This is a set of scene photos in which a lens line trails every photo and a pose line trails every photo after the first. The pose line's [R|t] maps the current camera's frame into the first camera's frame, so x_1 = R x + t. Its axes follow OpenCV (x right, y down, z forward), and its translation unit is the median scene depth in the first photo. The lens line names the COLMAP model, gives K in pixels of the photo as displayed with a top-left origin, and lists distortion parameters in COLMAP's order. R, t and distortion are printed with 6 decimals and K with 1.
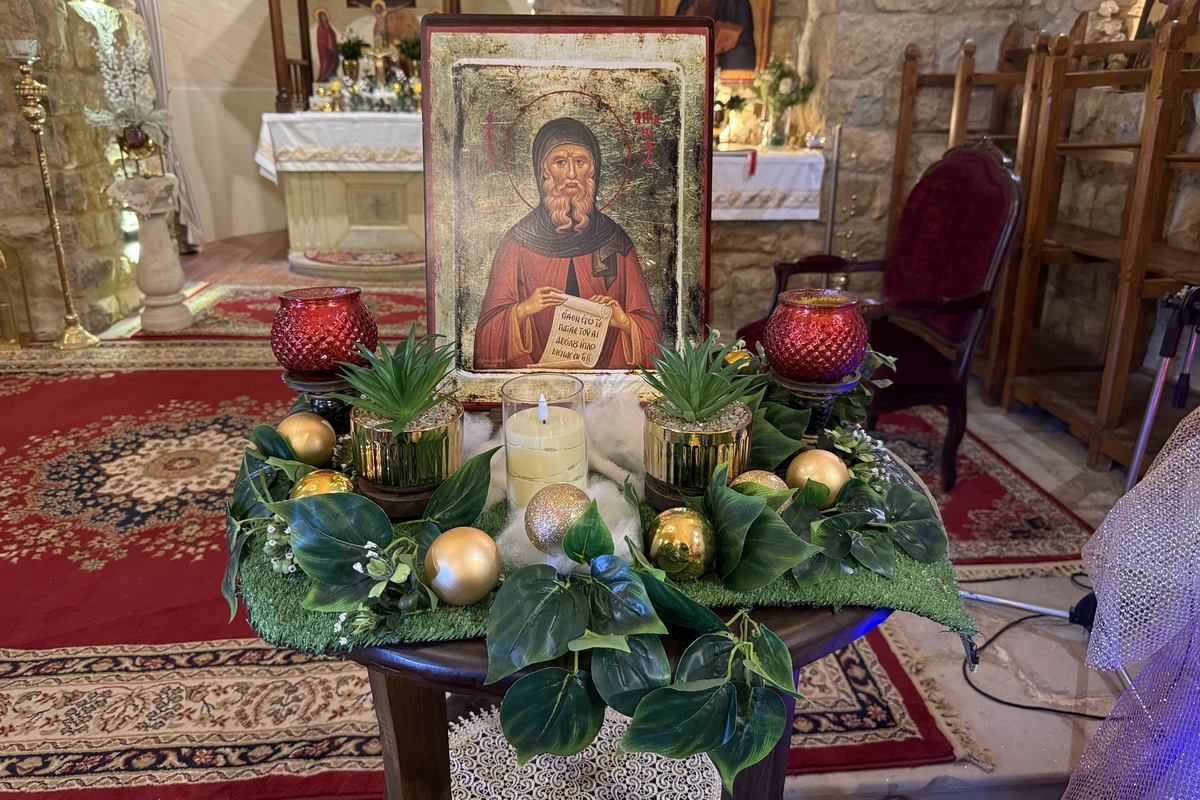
lens RADIAL K [[852.4, 0, 604.4], [0, 852.4, 397.5], [0, 0, 1]] dist [0.062982, -0.086137]
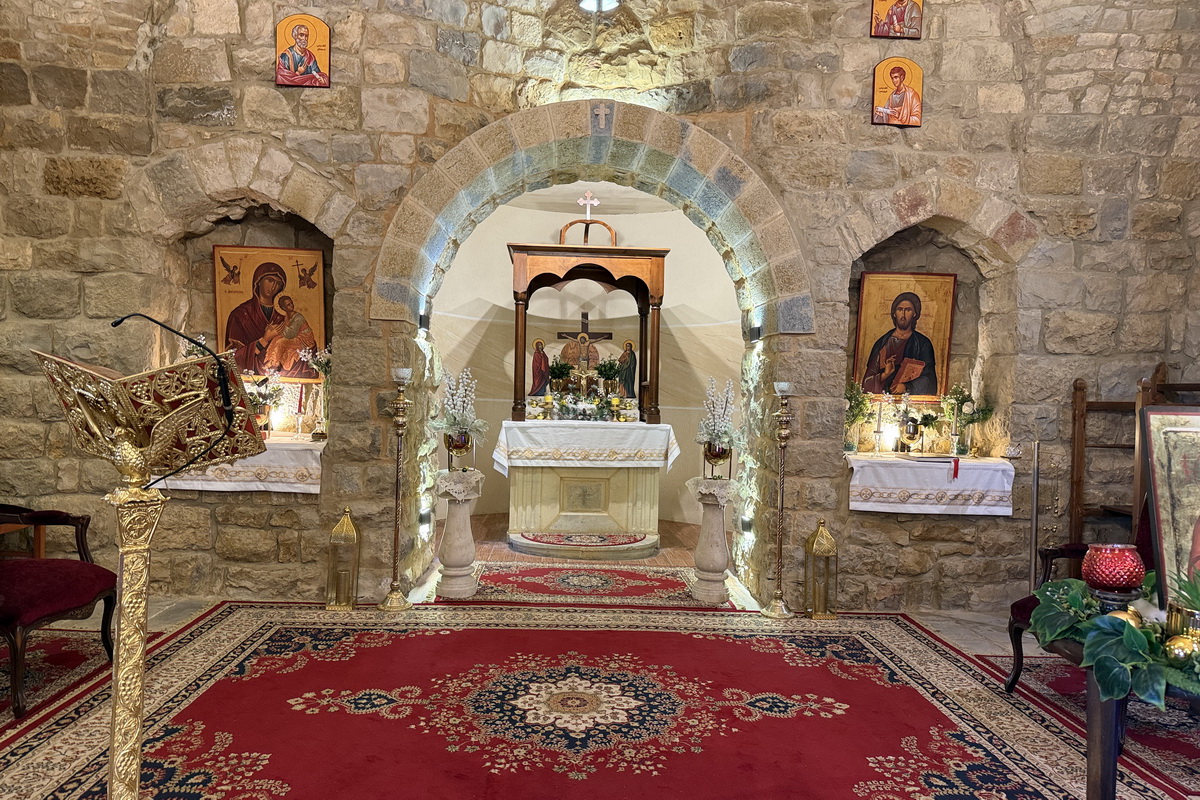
lens RADIAL K [[852.4, 0, 596.6], [0, 852.4, 429.1], [0, 0, 1]] dist [0.062982, -0.086137]
pose [[0.999088, 0.015949, -0.039614, -0.285783], [-0.026984, 0.954758, -0.296156, 0.045096], [0.033098, 0.296955, 0.954318, -0.185075]]
